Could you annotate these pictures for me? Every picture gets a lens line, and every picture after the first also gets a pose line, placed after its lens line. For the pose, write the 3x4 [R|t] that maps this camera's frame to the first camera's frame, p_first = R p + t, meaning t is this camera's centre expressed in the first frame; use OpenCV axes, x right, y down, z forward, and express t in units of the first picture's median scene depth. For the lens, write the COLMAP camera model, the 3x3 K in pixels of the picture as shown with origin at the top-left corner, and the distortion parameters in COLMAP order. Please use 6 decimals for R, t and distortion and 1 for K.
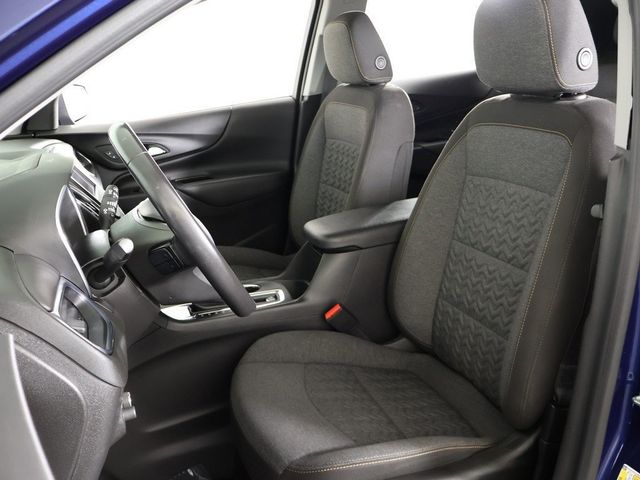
lens RADIAL K [[613.5, 0, 320.0], [0, 613.5, 240.0], [0, 0, 1]] dist [0.008682, -0.001440]
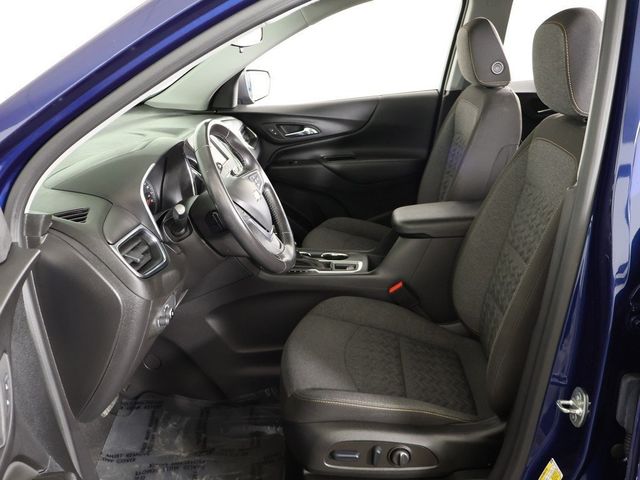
lens RADIAL K [[613.5, 0, 320.0], [0, 613.5, 240.0], [0, 0, 1]] dist [0.008682, -0.001440]
pose [[0.918434, 0.148134, -0.366789, 0.291989], [-0.130132, 0.988770, 0.073485, -0.037022], [0.373556, -0.019760, 0.927397, -0.123723]]
